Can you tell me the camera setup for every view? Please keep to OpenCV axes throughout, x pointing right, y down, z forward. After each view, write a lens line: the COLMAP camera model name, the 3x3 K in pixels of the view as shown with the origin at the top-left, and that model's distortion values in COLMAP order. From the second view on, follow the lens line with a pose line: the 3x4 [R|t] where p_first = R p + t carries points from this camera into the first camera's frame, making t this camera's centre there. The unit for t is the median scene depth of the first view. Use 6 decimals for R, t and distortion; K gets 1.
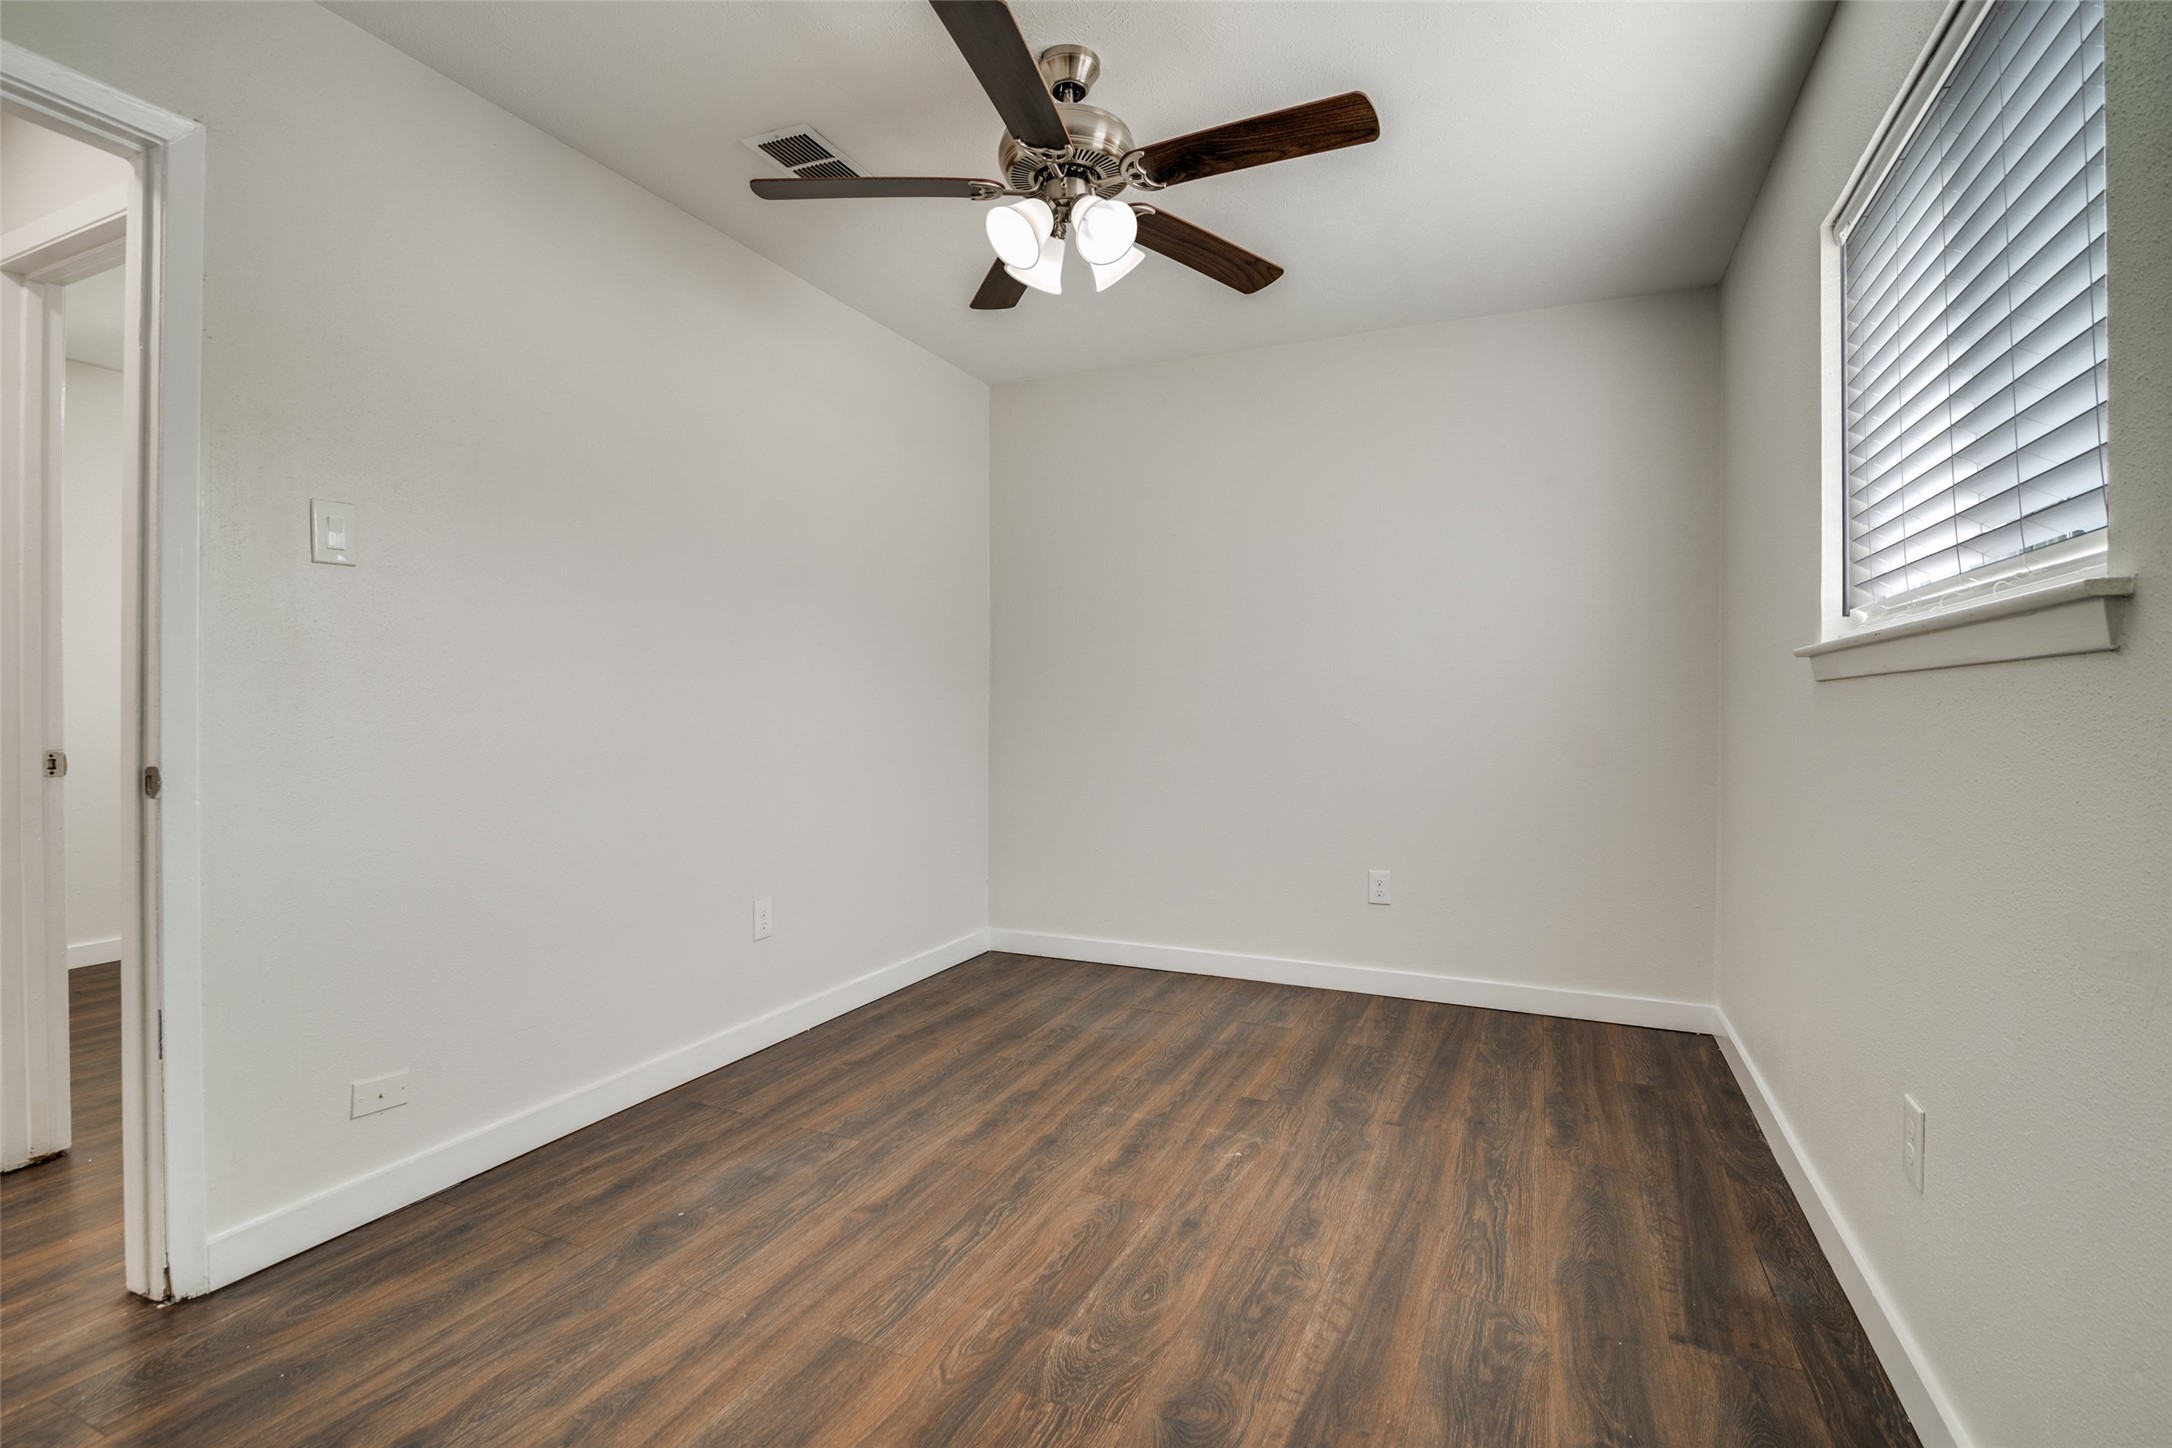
lens RADIAL K [[1037.5, 0, 1077.8], [0, 1037.5, 691.4], [0, 0, 1]] dist [-0.020219, 0.000127]
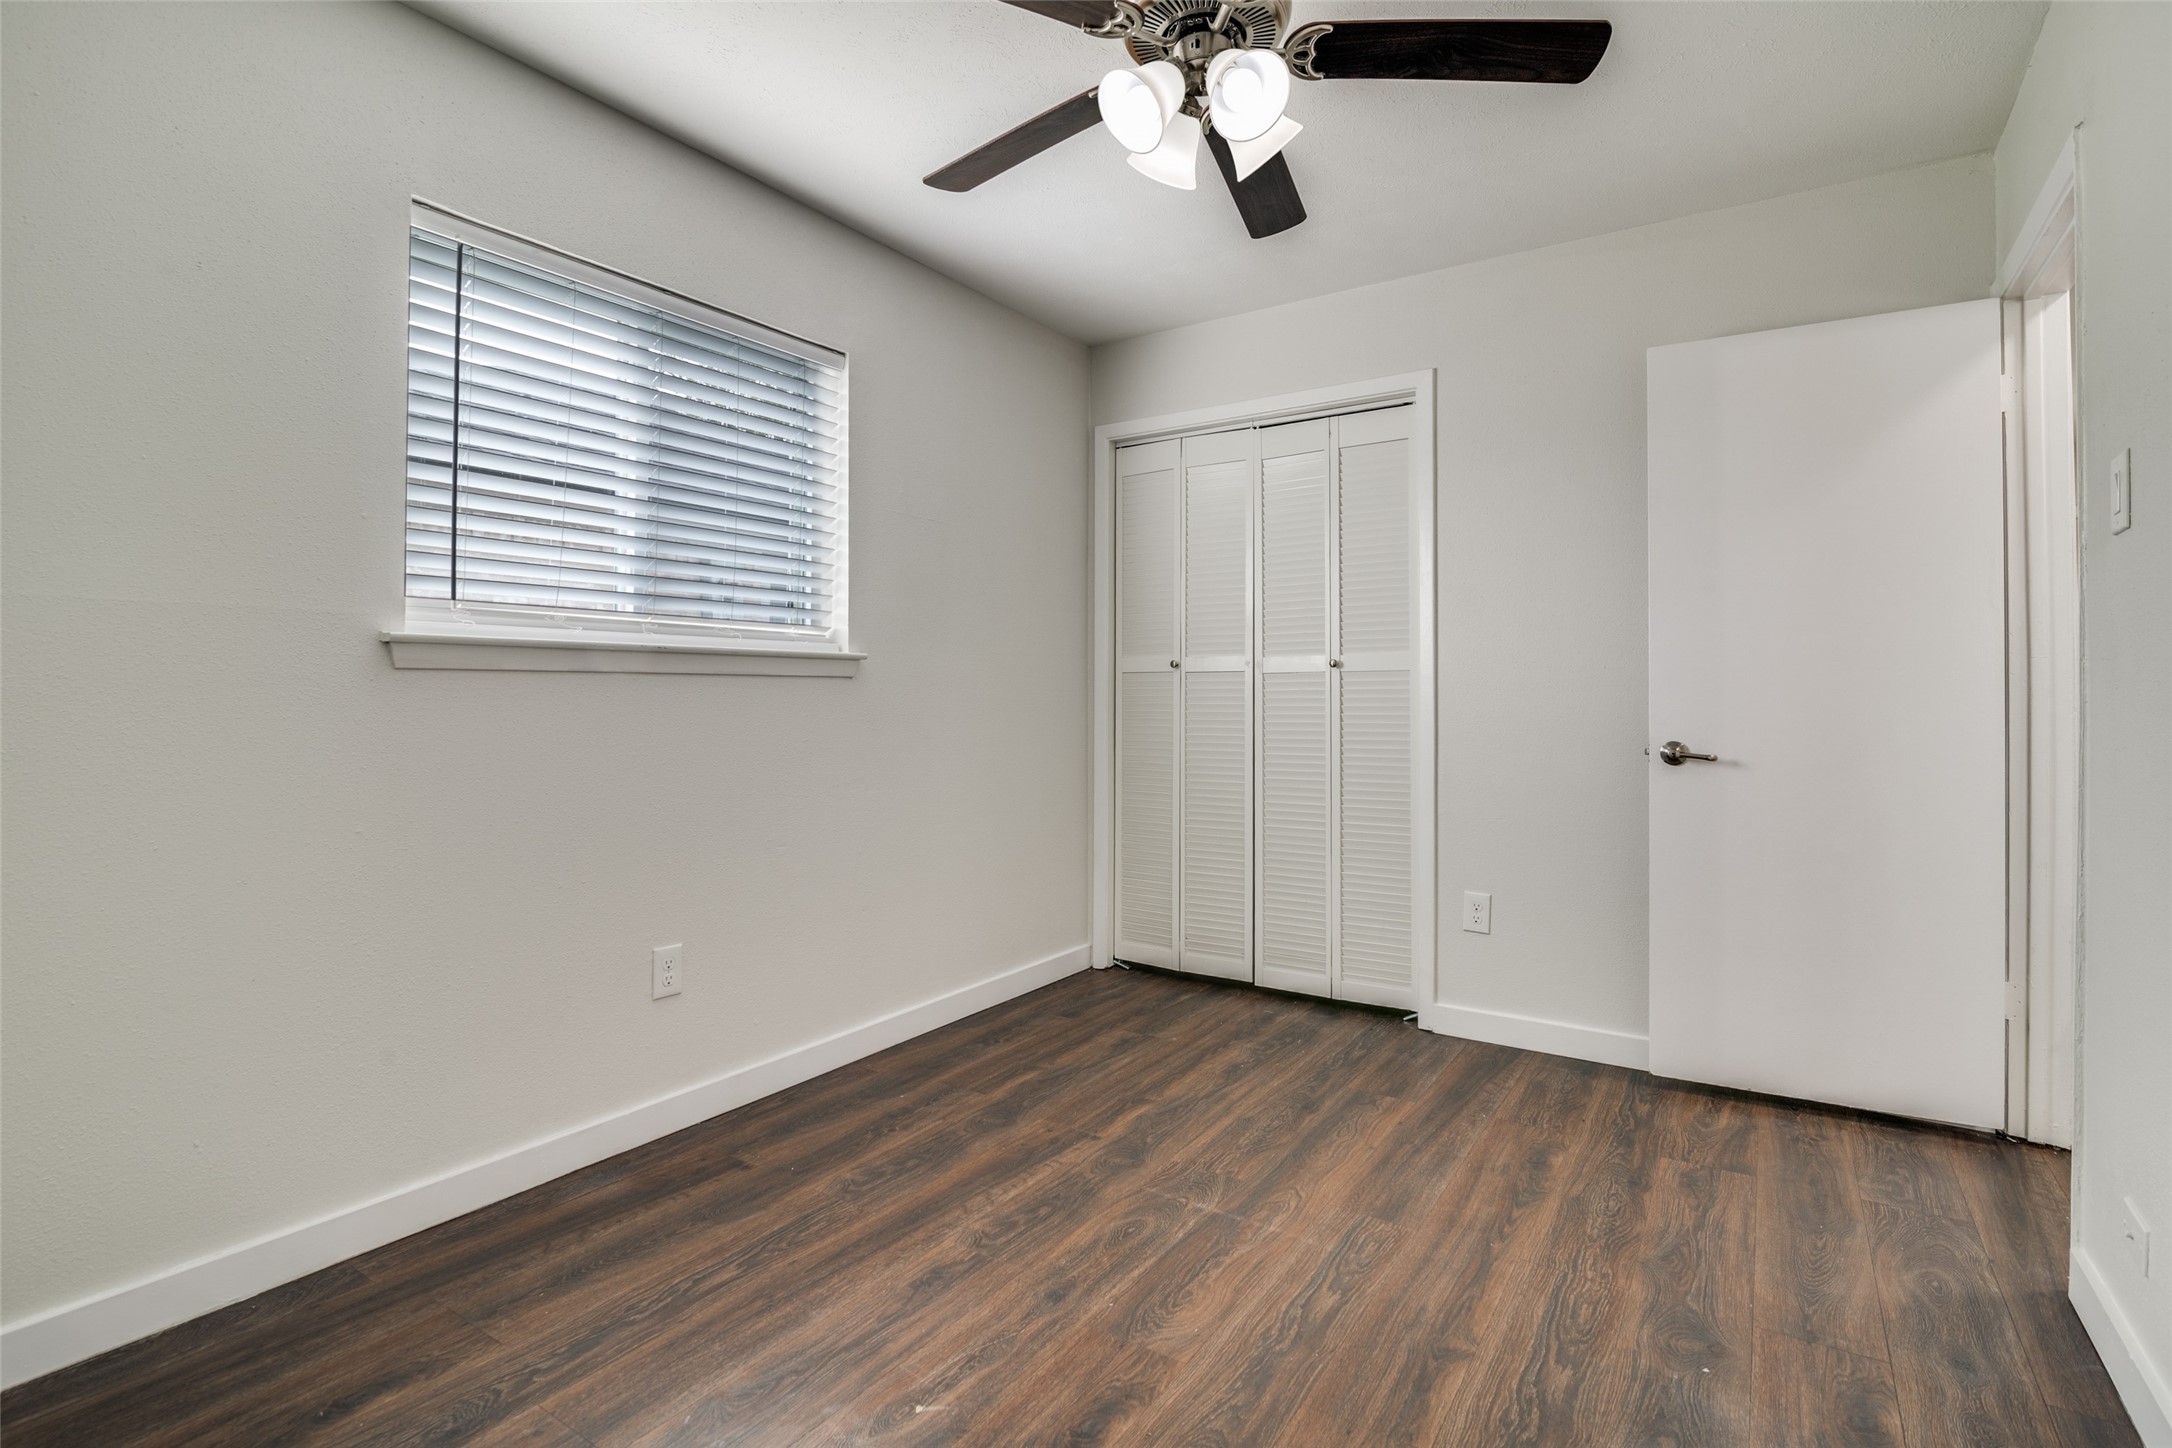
lens RADIAL K [[1037.5, 0, 1077.8], [0, 1037.5, 691.4], [0, 0, 1]] dist [-0.020219, 0.000127]
pose [[-0.987803, -0.005998, 0.155596, -0.043615], [-0.008833, 0.999807, -0.017536, 0.024121], [-0.155461, -0.018697, -0.987665, 1.996436]]
